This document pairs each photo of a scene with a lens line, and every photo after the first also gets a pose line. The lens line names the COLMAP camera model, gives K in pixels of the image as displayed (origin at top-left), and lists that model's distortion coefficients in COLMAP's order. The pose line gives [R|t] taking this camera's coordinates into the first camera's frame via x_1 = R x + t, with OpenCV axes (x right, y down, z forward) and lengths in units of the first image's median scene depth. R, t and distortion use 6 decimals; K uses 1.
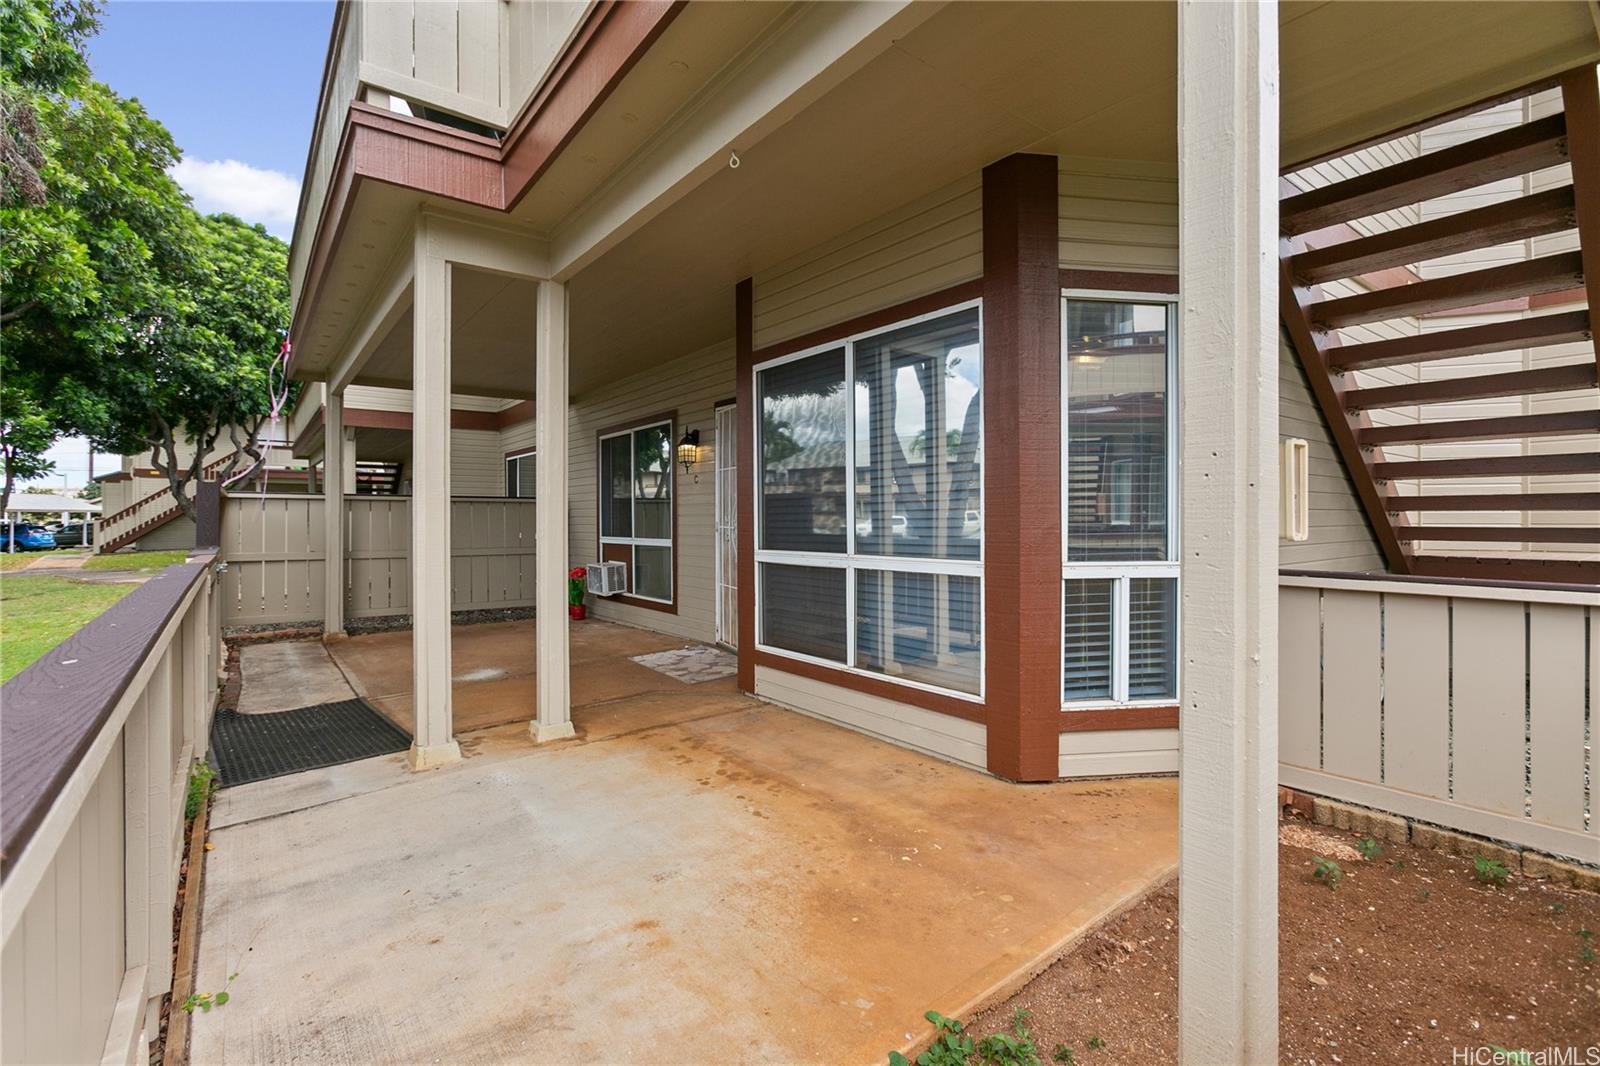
lens RADIAL K [[723.4, 0, 800.0], [0, 723.4, 523.6], [0, 0, 1]] dist [-0.016984, 0.004976]
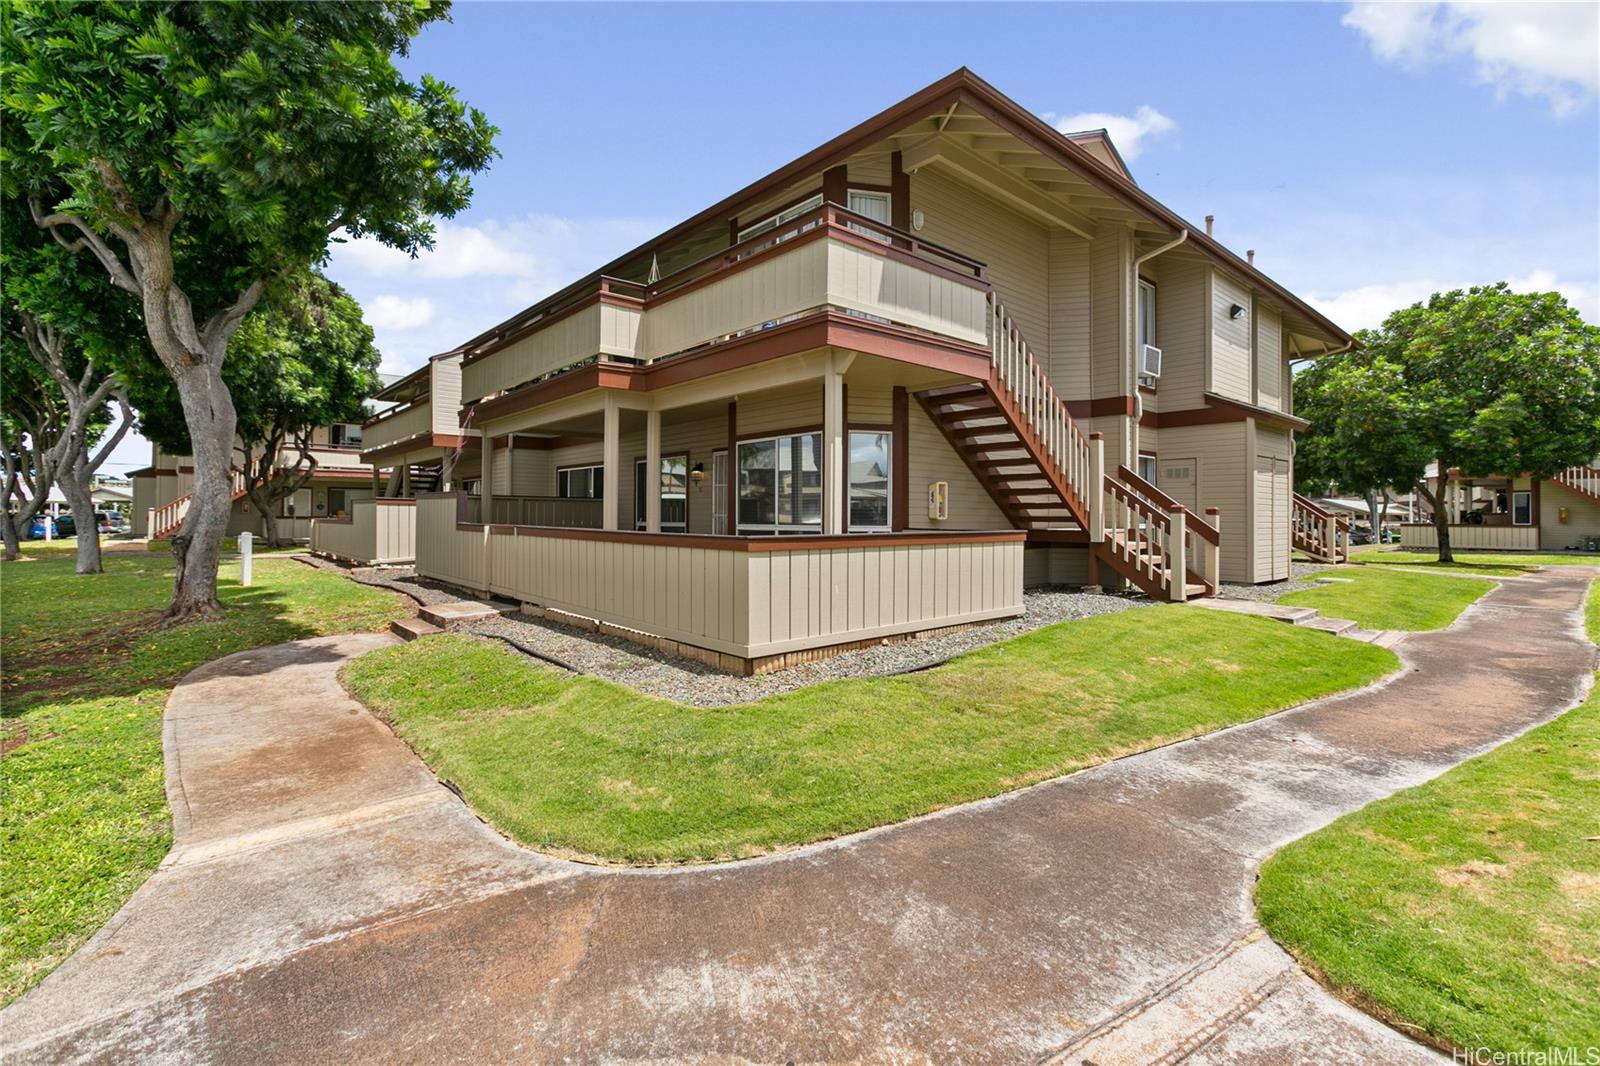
lens RADIAL K [[723.4, 0, 806.2], [0, 723.4, 517.2], [0, 0, 1]] dist [-0.016984, 0.004976]
pose [[0.998388, 0.006186, 0.056416, 0.027061], [-0.005857, 0.999965, -0.005997, 0.025543], [-0.056451, 0.005656, 0.998389, -1.160199]]
